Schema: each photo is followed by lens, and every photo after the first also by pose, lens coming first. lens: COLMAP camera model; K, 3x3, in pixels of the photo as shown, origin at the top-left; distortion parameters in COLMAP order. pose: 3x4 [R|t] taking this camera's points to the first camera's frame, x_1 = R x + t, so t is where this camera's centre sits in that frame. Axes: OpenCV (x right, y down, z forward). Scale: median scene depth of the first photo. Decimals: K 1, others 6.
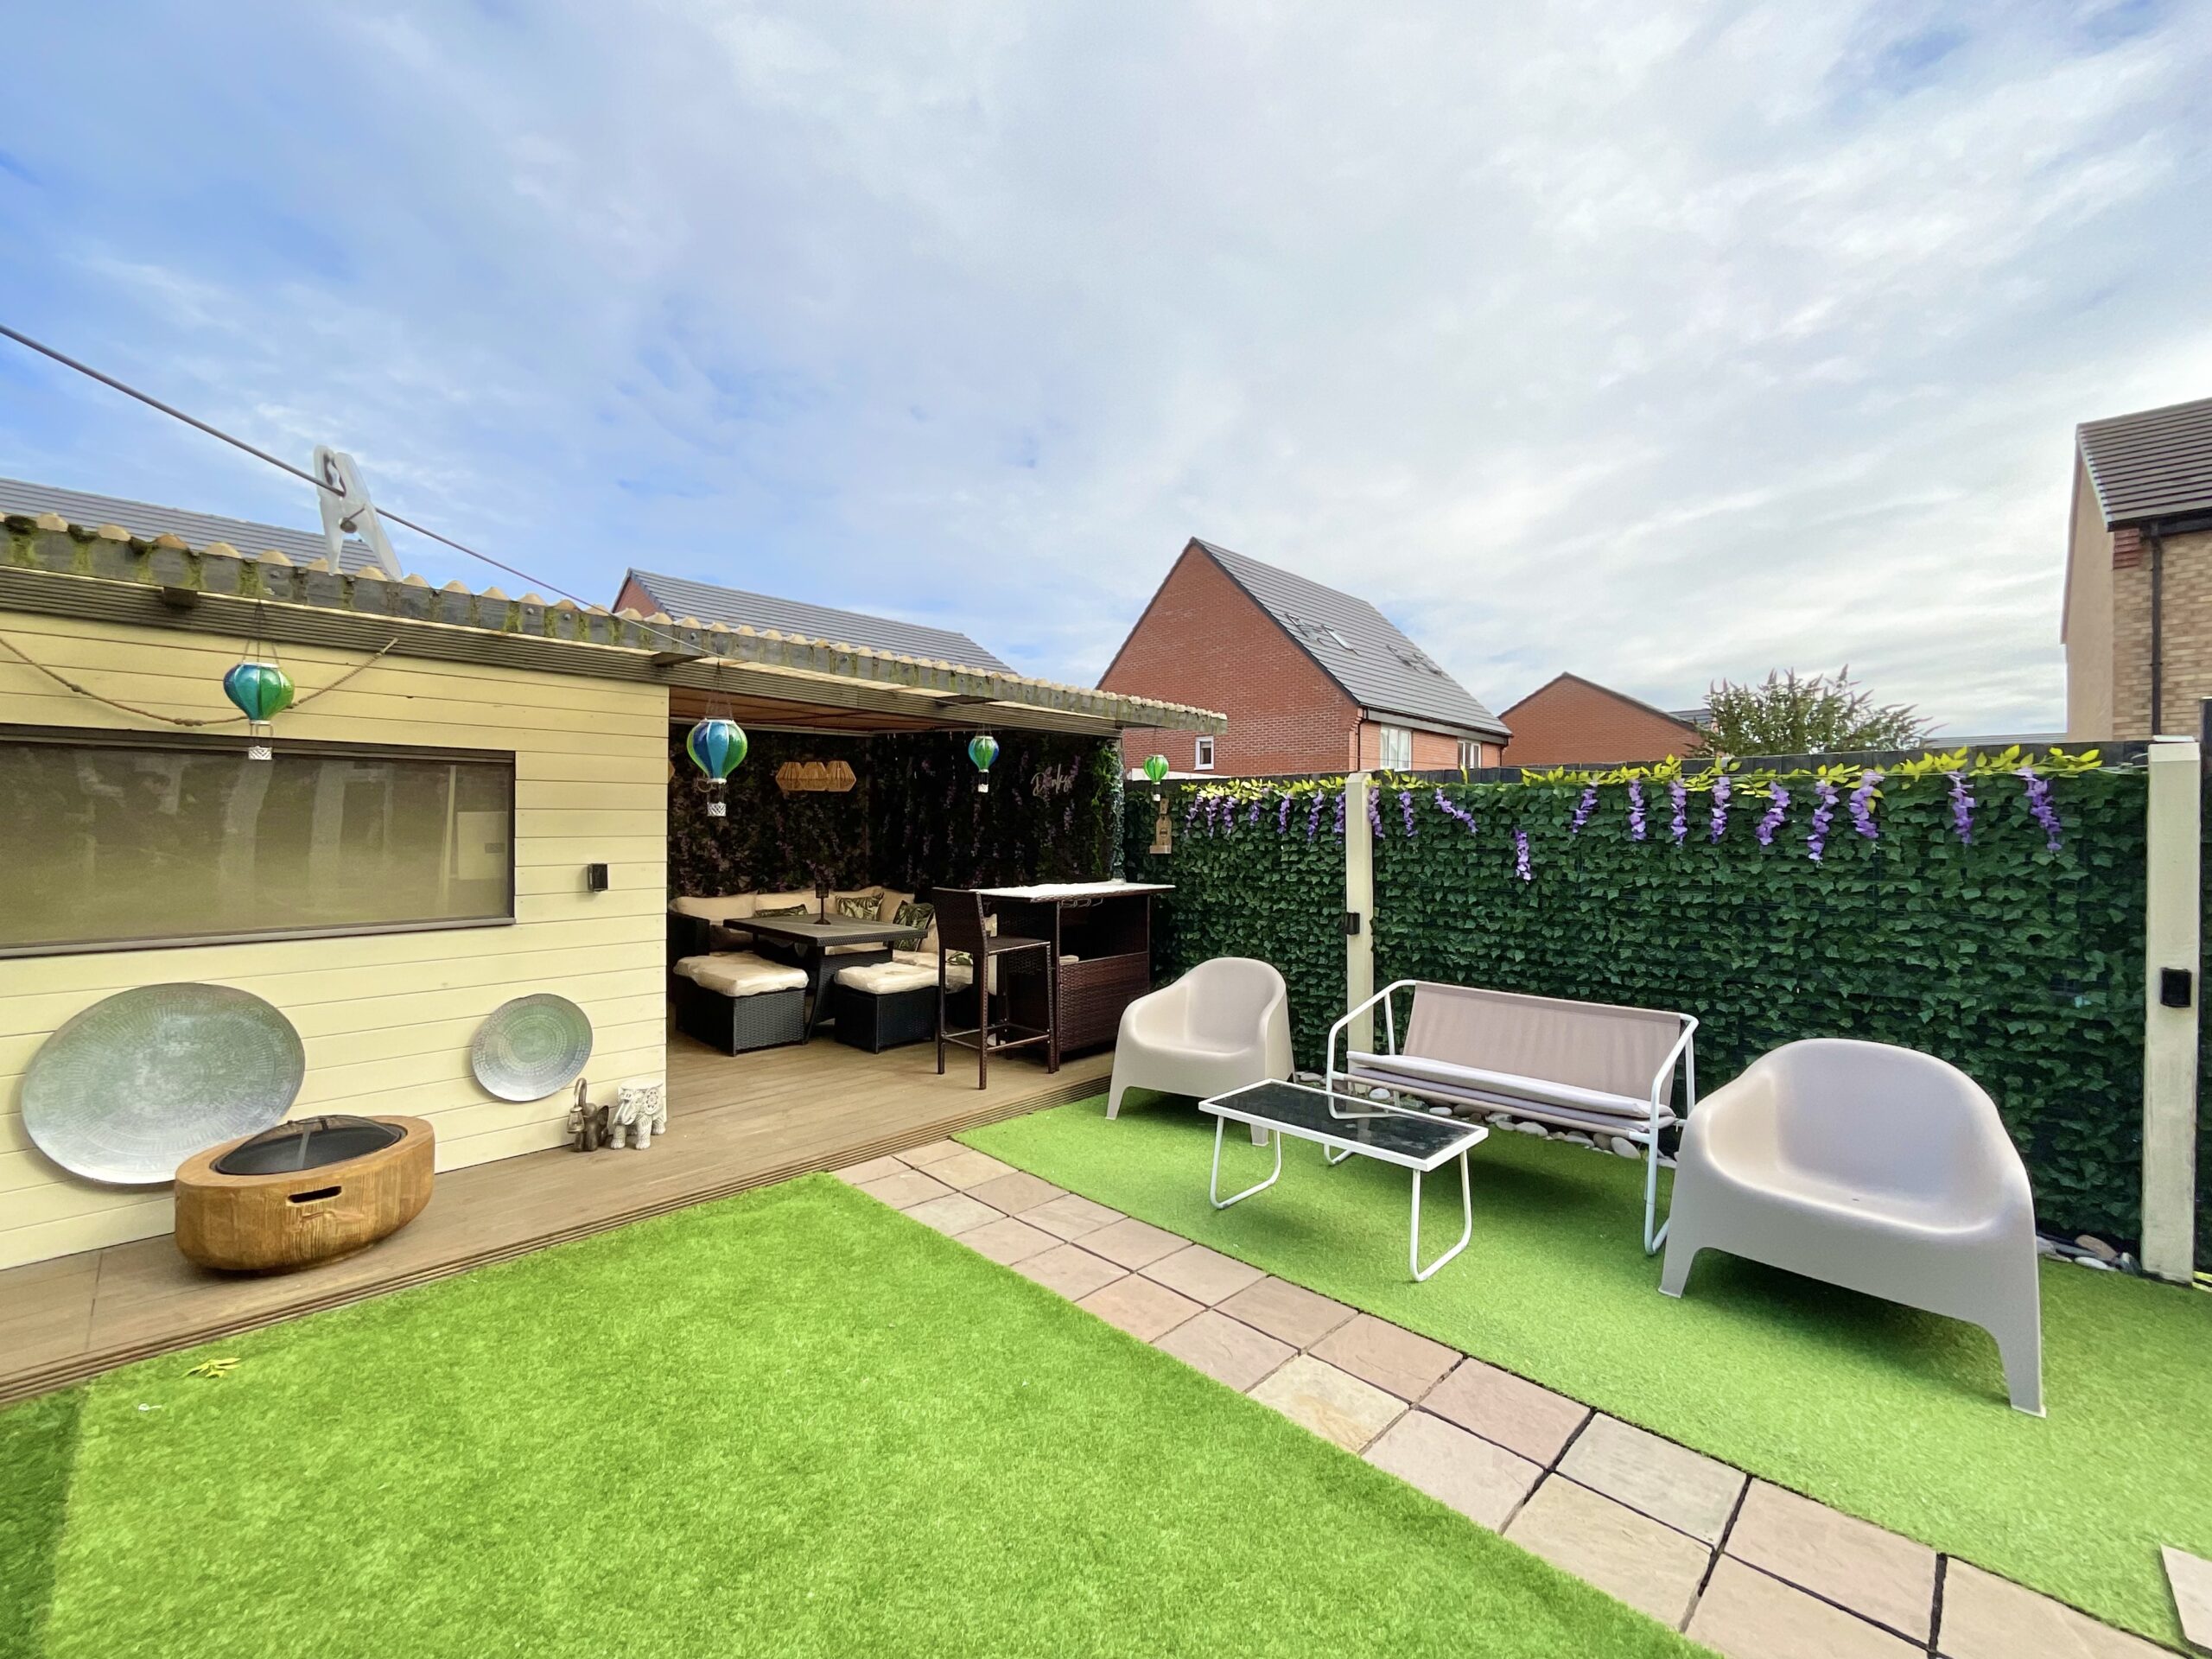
lens RADIAL K [[888.6, 0, 1108.5], [0, 888.6, 830.1], [0, 0, 1]] dist [0.001859, -0.000767]
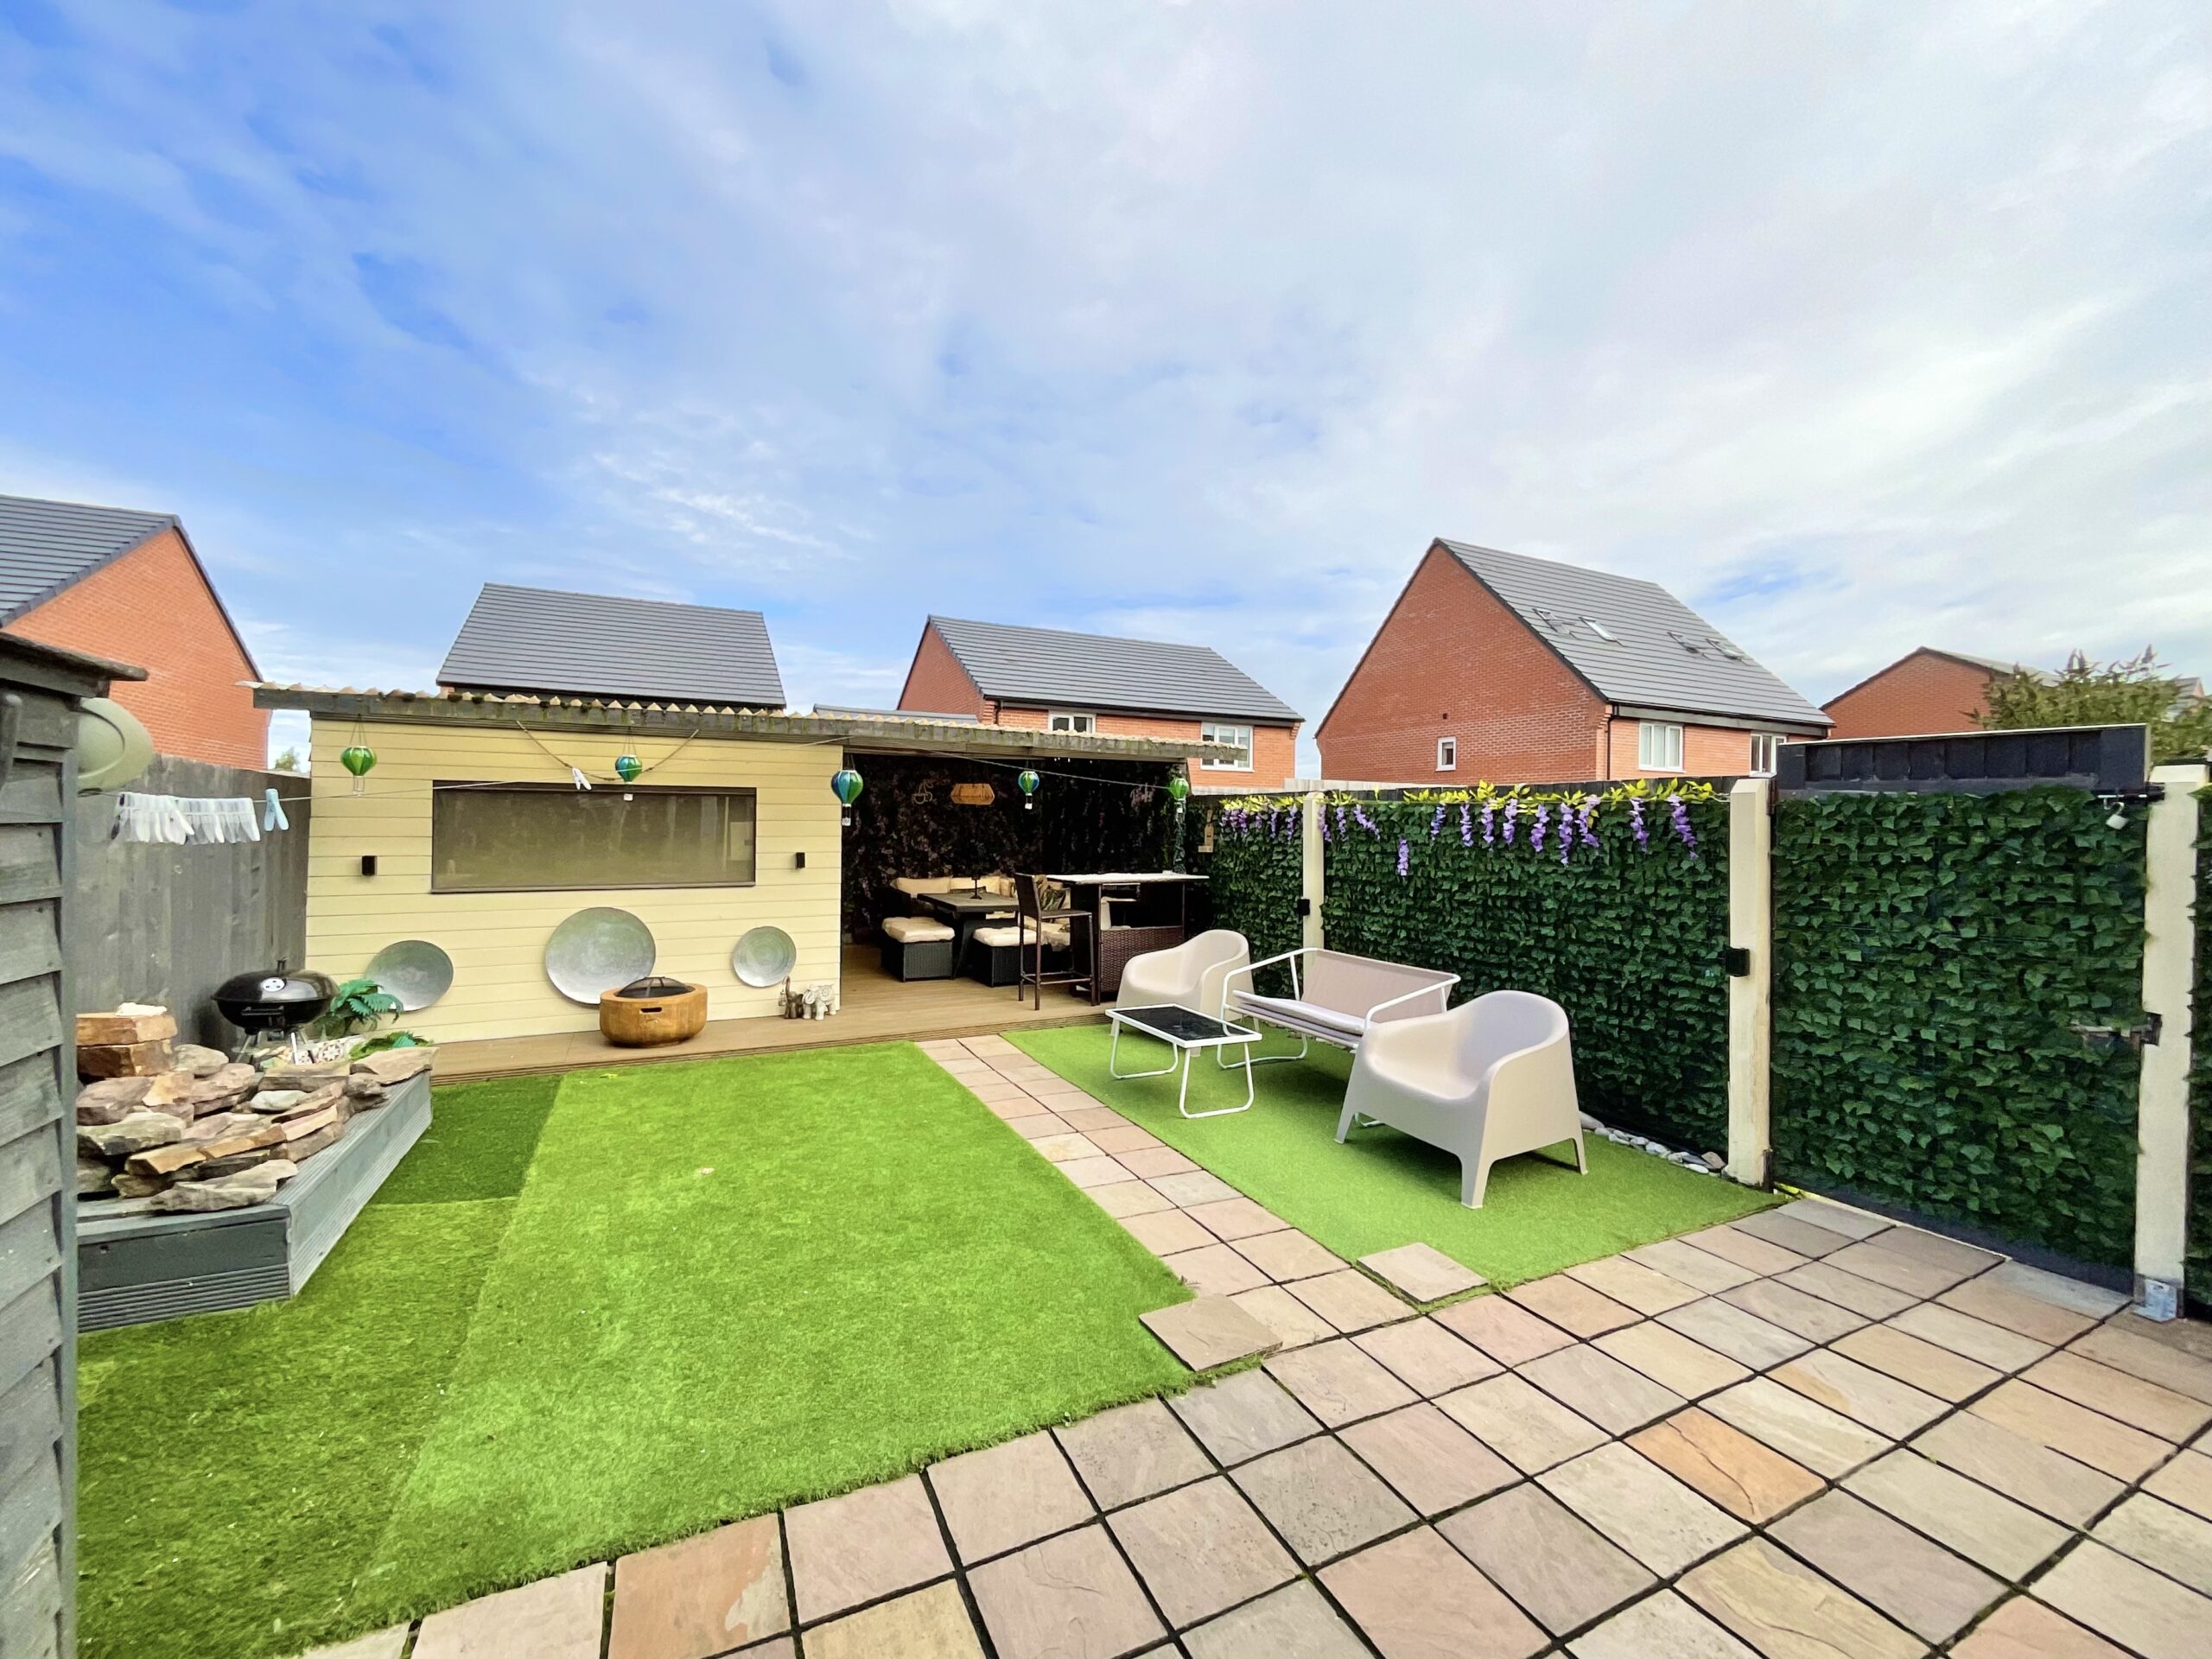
lens RADIAL K [[888.6, 0, 1117.3], [0, 888.6, 833.1], [0, 0, 1]] dist [0.001859, -0.000767]
pose [[0.947045, 0.008336, -0.320992, 0.561001], [-0.006609, 0.999957, 0.006470, -0.014514], [0.321033, -0.004006, 0.947060, -0.428570]]
